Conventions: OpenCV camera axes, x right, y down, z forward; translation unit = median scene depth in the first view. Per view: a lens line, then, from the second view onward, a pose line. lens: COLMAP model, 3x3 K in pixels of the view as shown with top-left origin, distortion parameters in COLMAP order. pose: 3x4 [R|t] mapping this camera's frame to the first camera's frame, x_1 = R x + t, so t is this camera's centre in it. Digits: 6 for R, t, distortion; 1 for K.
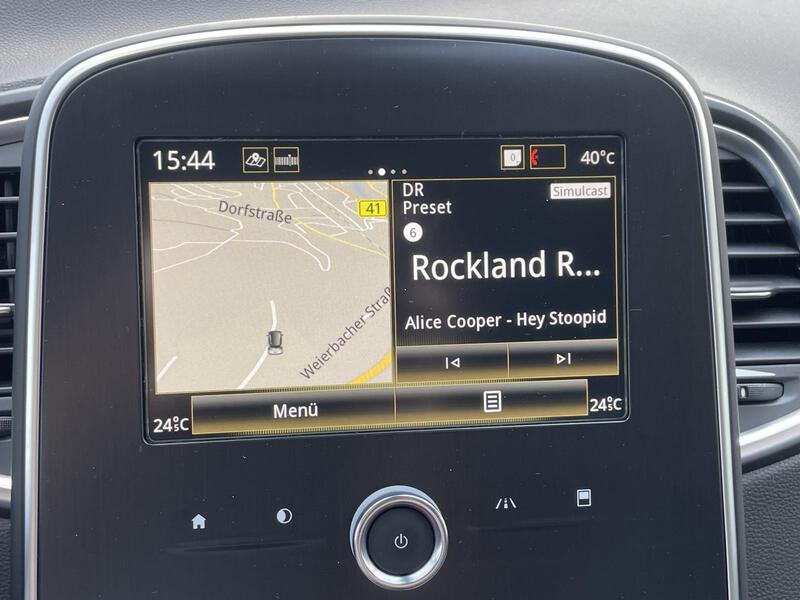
lens RADIAL K [[1061.7, 0, 394.0], [0, 1061.7, 295.0], [0, 0, 1]] dist [0.091078, 0.000000]
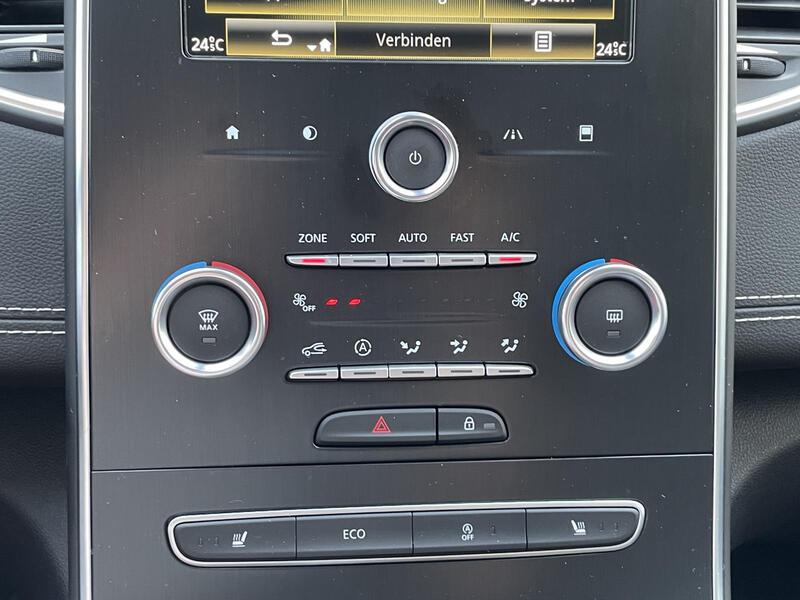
lens RADIAL K [[1061.7, 0, 387.8], [0, 1061.7, 276.7], [0, 0, 1]] dist [0.091078, 0.000000]
pose [[0.998926, 0.027571, -0.037233, 0.021688], [-0.025279, 0.997837, 0.060681, 0.278168], [0.038826, -0.059674, 0.997463, -0.093564]]
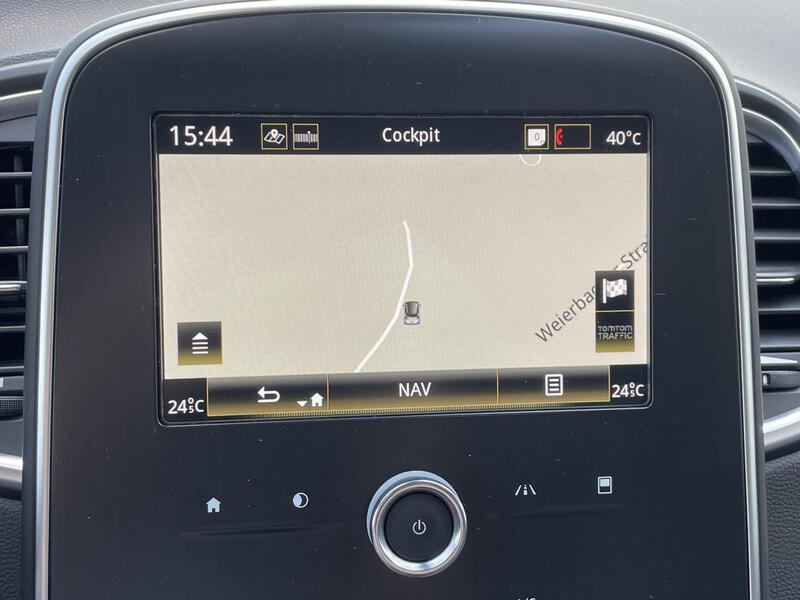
lens RADIAL K [[1061.7, 0, 396.1], [0, 1061.7, 295.6], [0, 0, 1]] dist [0.091078, 0.000000]
pose [[0.999937, 0.010598, 0.003809, -0.019891], [-0.010653, 0.999833, 0.014853, 0.003087], [-0.003651, -0.014892, 0.999882, 0.020899]]
